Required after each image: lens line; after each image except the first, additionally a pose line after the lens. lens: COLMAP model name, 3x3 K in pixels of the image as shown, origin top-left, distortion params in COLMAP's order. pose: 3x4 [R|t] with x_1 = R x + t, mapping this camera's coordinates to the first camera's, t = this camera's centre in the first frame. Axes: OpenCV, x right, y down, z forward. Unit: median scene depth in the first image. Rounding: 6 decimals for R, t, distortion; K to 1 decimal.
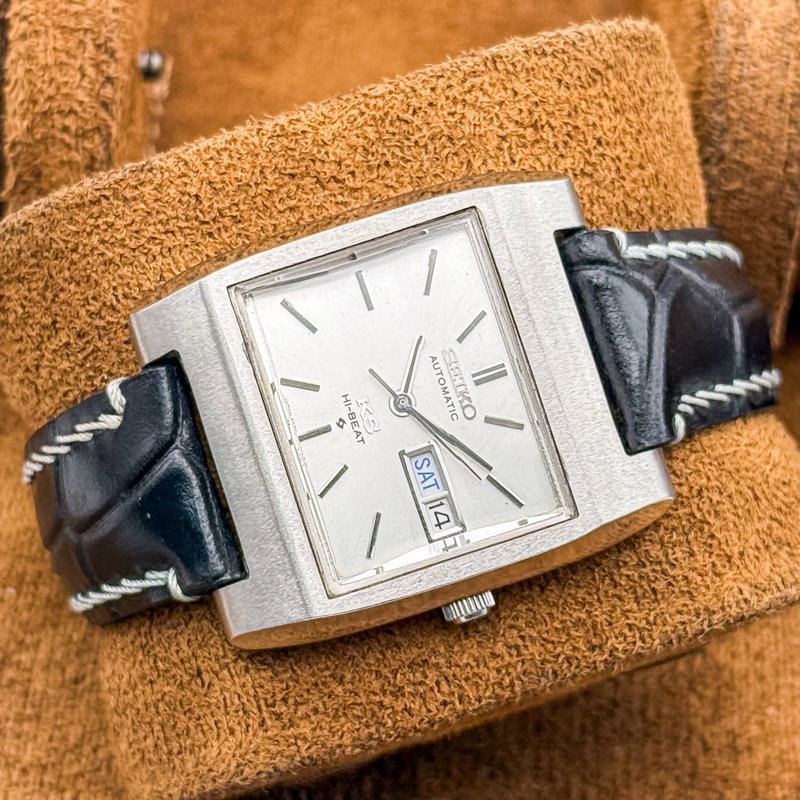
lens RADIAL K [[2633.9, 0, 400.0], [0, 2633.9, 400.0], [0, 0, 1]] dist [0.362562, -11.375174]
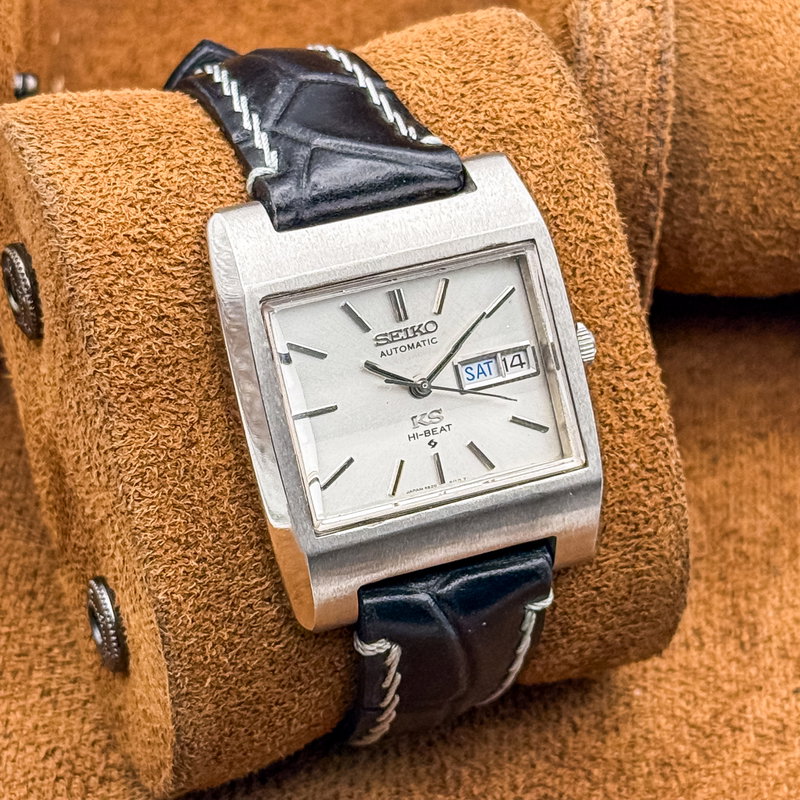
lens RADIAL K [[2633.9, 0, 400.0], [0, 2633.9, 400.0], [0, 0, 1]] dist [0.362562, -11.375174]
pose [[0.079913, -0.995569, 0.049553, -0.058448], [0.918966, 0.092840, 0.383251, -0.417628], [-0.386154, 0.014911, 0.922314, -0.012438]]
